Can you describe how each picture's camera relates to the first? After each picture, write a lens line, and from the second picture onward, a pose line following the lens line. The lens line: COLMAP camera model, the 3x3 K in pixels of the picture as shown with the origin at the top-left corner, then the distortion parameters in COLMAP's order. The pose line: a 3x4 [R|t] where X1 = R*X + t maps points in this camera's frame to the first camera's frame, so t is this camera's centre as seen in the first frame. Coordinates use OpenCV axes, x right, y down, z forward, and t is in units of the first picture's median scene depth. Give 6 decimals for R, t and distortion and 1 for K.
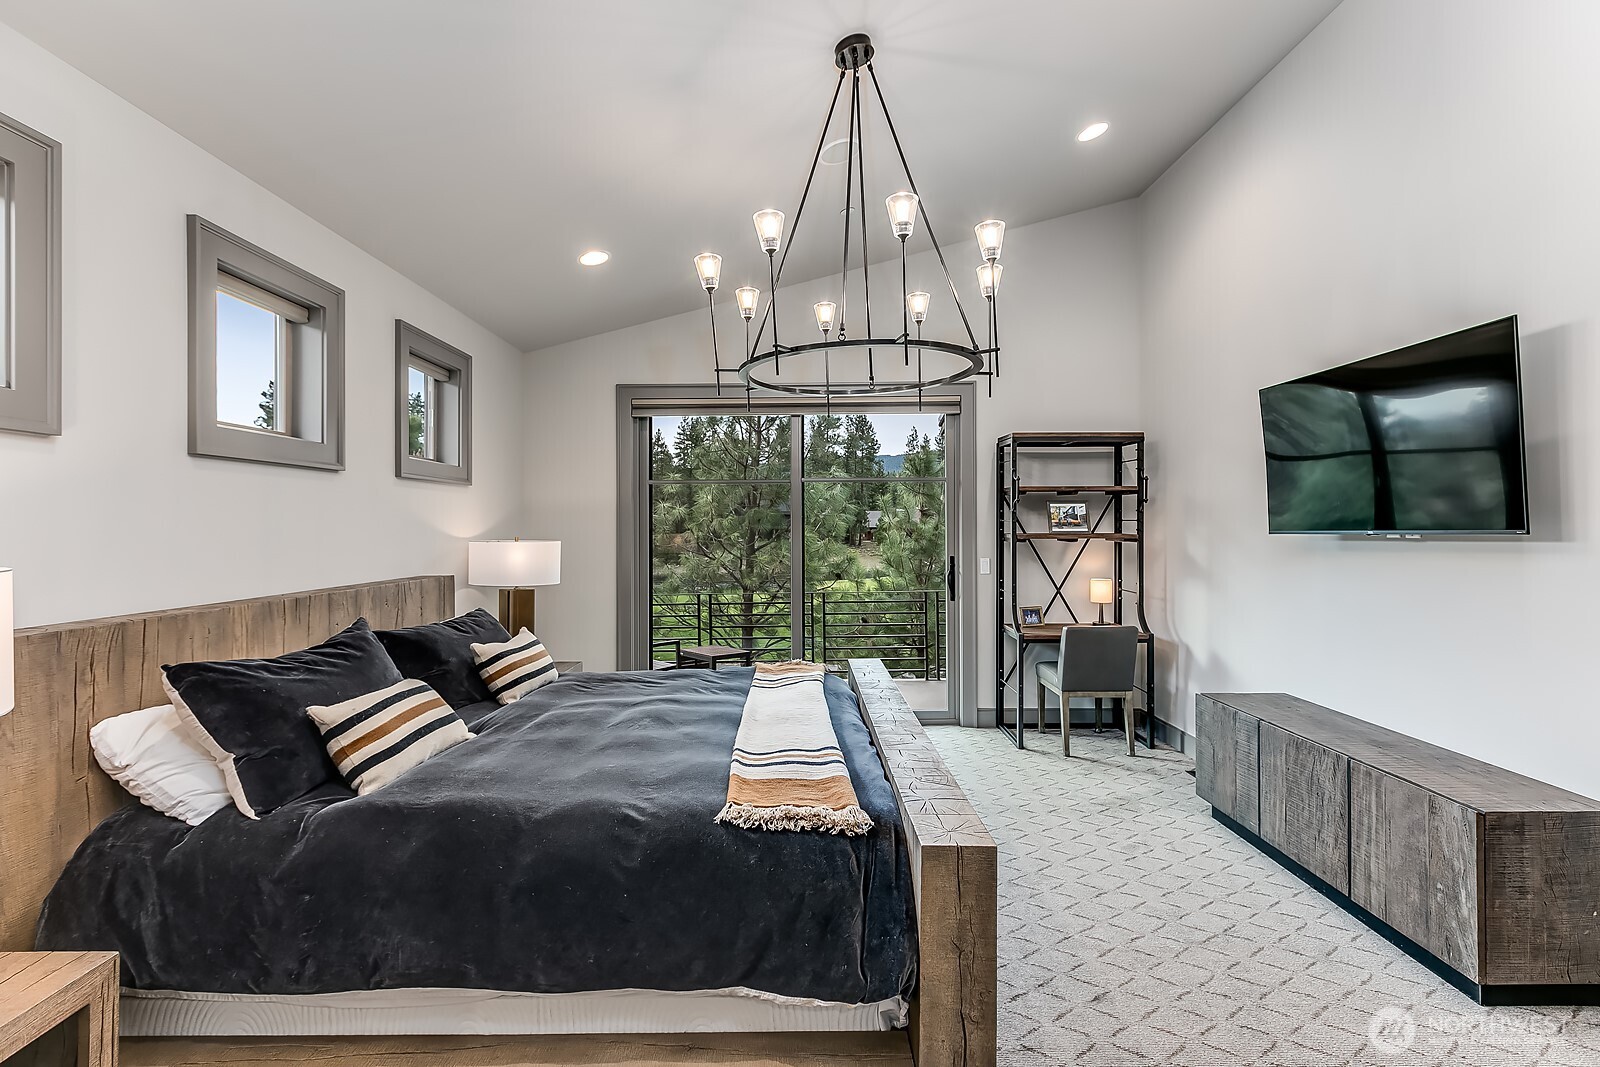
lens RADIAL K [[732.0, 0, 800.0], [0, 732.0, 533.5], [0, 0, 1]] dist [-0.000697, -0.000153]
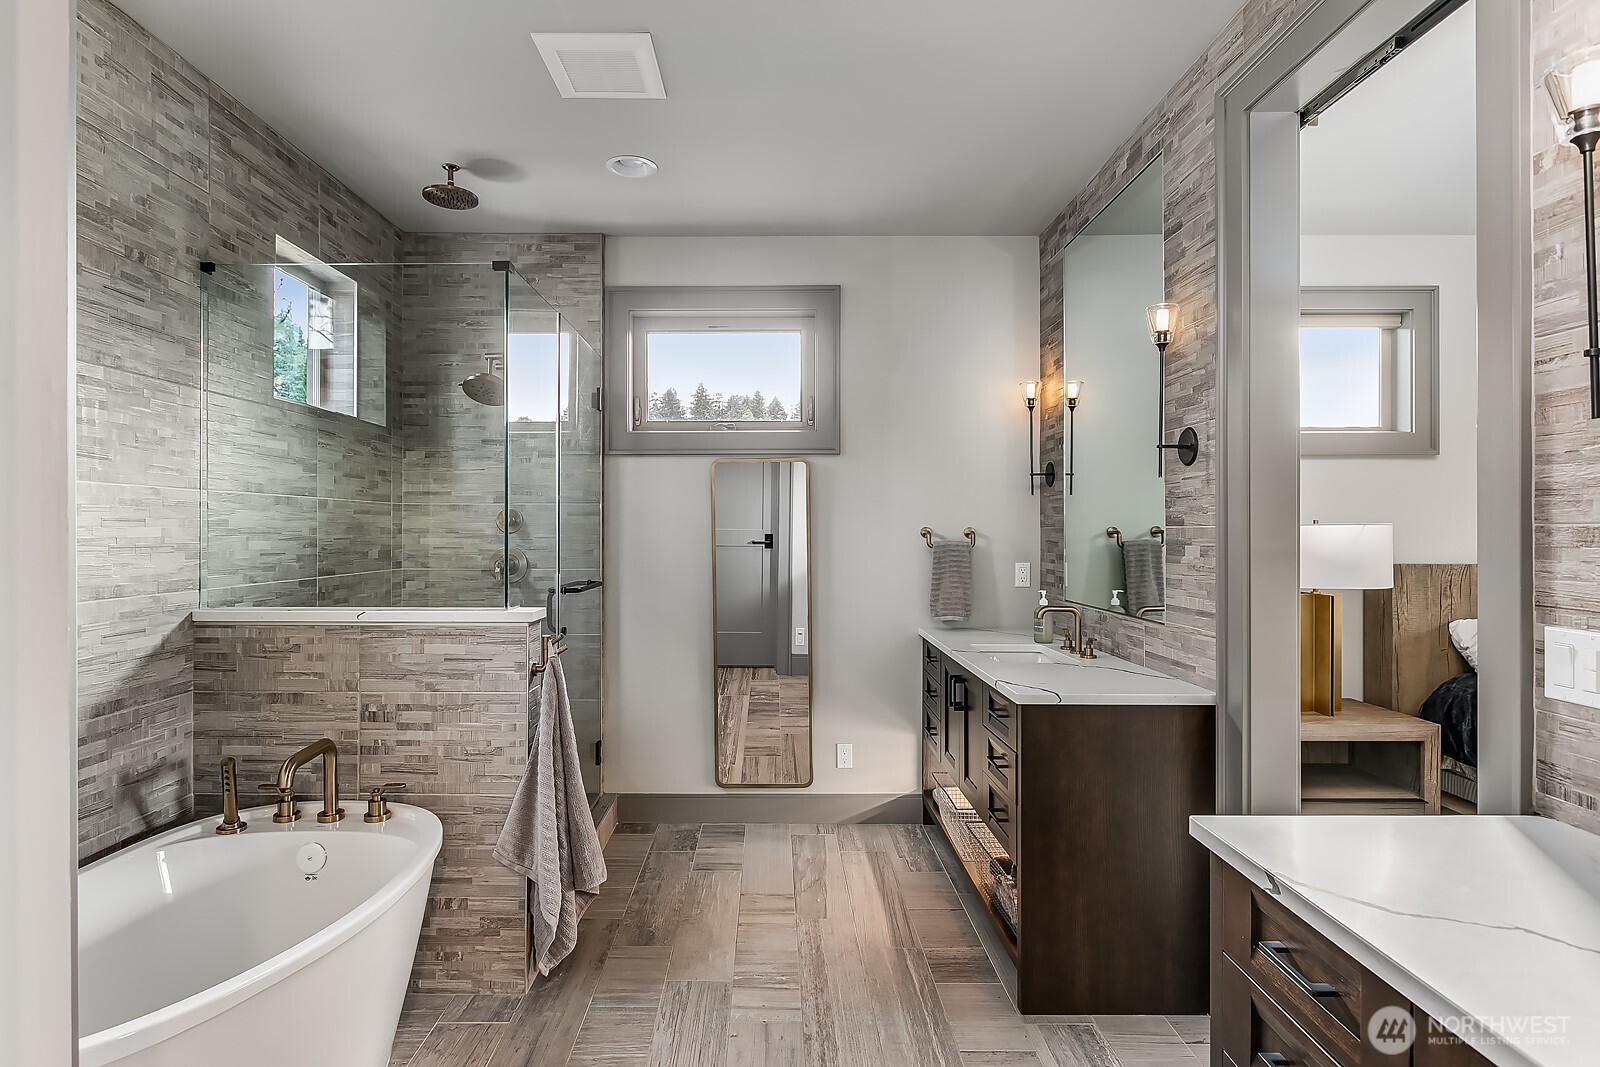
lens RADIAL K [[814.7, 0, 800.0], [0, 814.7, 533.5], [0, 0, 1]] dist [-0.000510, -0.000156]
pose [[0.013427, 0.002381, -0.999907, 0.991701], [0.002955, 0.999993, 0.002421, 0.048233], [0.999905, -0.002987, 0.013420, -0.595875]]
